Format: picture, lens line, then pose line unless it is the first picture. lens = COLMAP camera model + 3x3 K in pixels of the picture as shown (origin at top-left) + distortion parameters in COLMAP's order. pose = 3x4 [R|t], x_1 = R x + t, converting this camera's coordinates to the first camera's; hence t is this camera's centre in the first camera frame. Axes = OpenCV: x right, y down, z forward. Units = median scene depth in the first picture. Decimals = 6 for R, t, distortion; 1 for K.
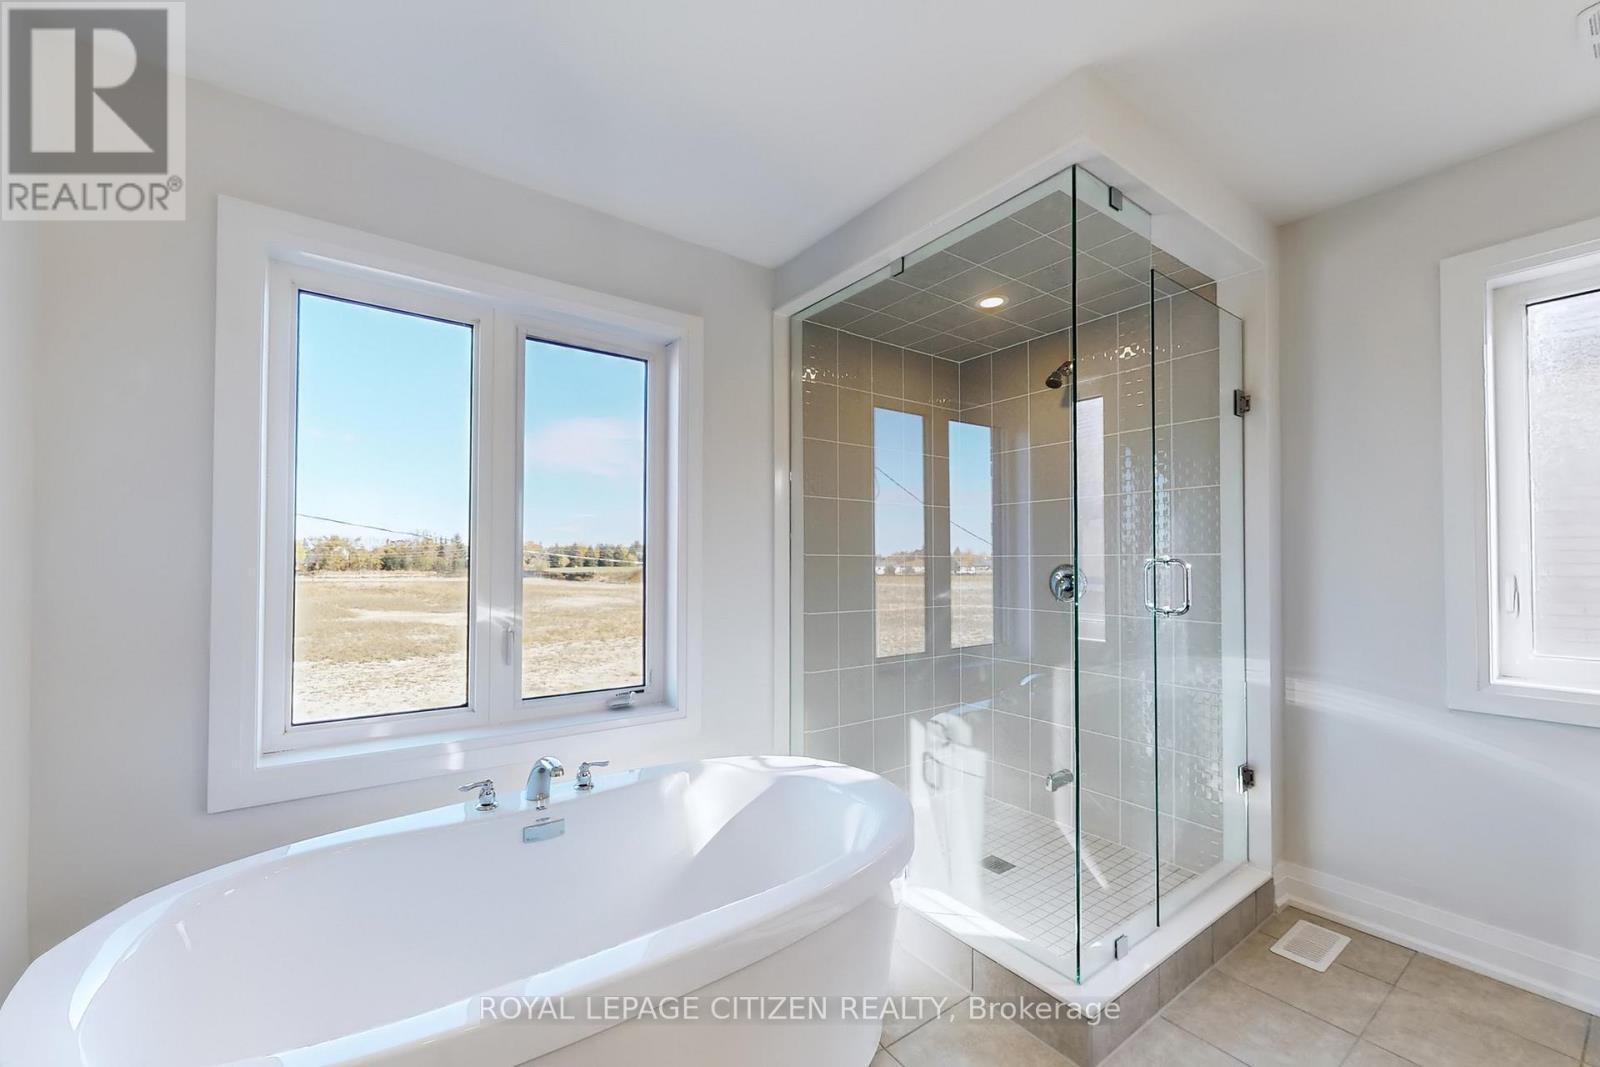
lens RADIAL K [[619.2, 0, 802.9], [0, 619.2, 546.7], [0, 0, 1]] dist [0.004336, -0.000003]
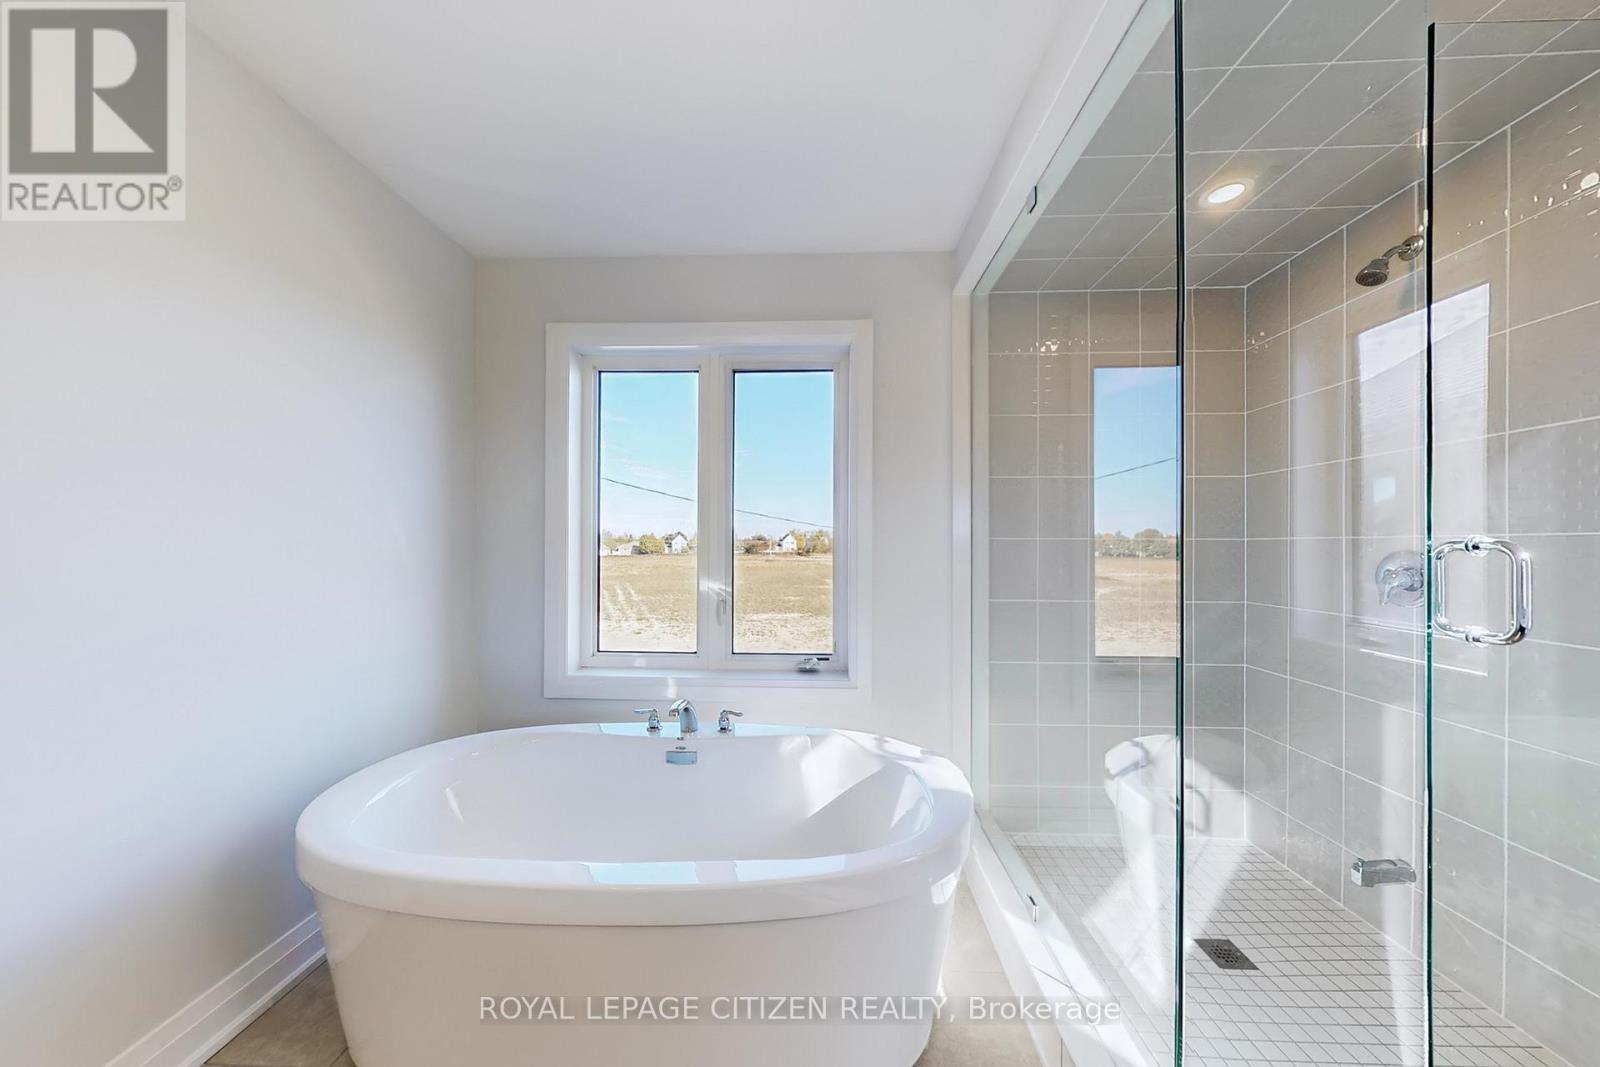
lens RADIAL K [[527.1, 0, 803.8], [0, 527.1, 541.6], [0, 0, 1]] dist [-0.001601, -0.000098]
pose [[0.793846, -0.005785, -0.608091, 0.302253], [0.016331, 0.999797, 0.011808, 0.002932], [0.607899, -0.019304, 0.793779, 0.202725]]
